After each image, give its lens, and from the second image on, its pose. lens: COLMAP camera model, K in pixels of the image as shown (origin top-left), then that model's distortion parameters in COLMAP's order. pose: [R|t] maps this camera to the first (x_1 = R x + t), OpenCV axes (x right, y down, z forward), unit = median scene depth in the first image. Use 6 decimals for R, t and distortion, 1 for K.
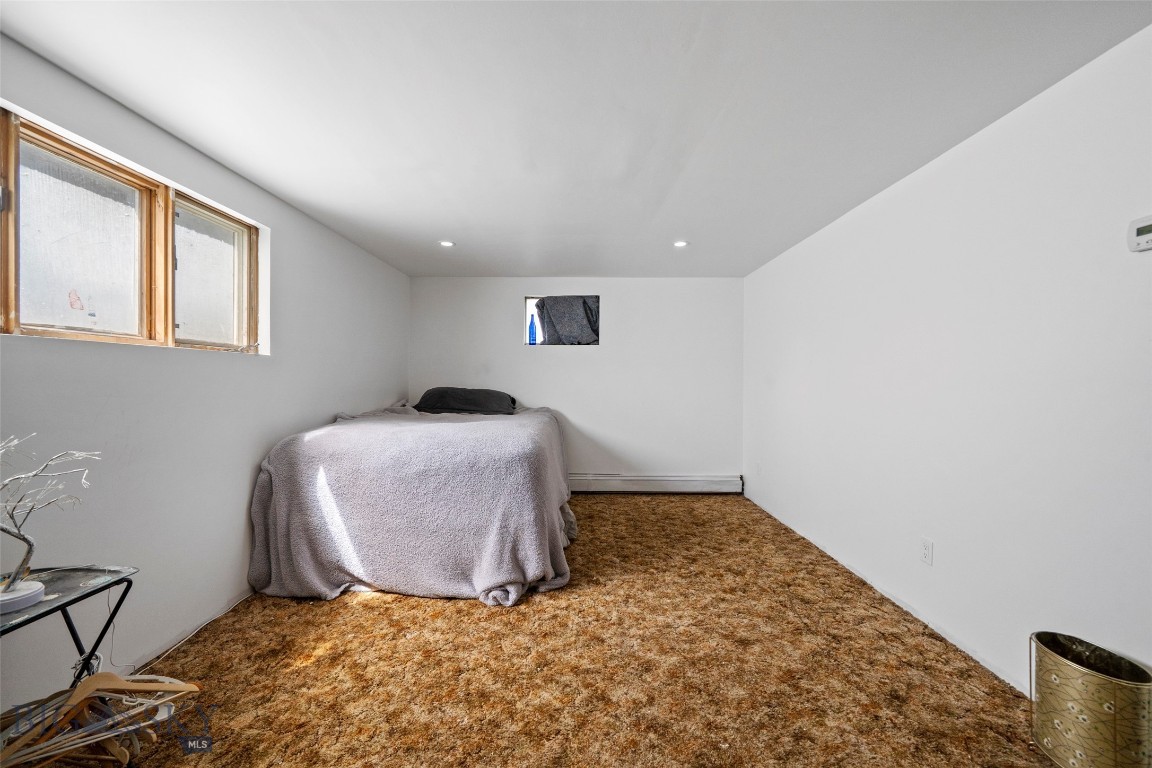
lens RADIAL K [[433.4, 0, 574.3], [0, 433.4, 380.8], [0, 0, 1]] dist [-0.002375, -0.000741]
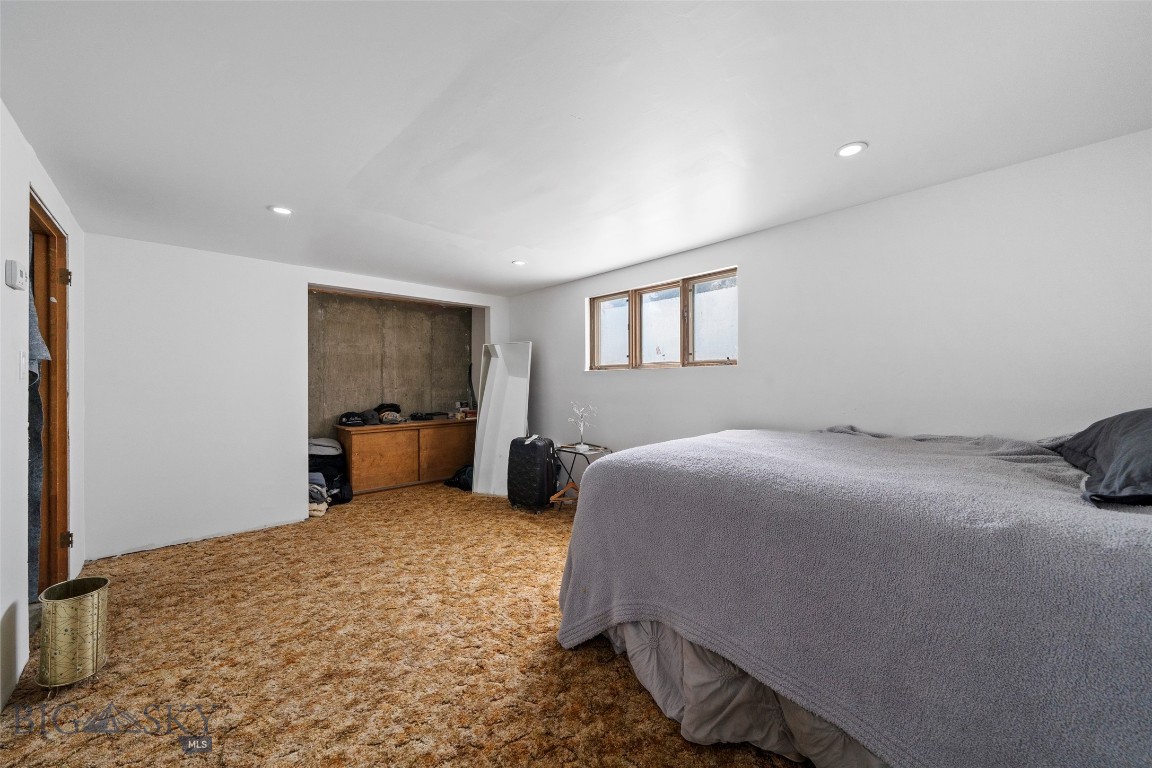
lens RADIAL K [[433.4, 0, 574.5], [0, 433.4, 383.2], [0, 0, 1]] dist [-0.002375, -0.000741]
pose [[-0.730596, -0.001412, -0.682809, 0.661895], [-0.002703, 0.999996, 0.000825, -0.010255], [0.682805, 0.002448, -0.730596, 2.098066]]
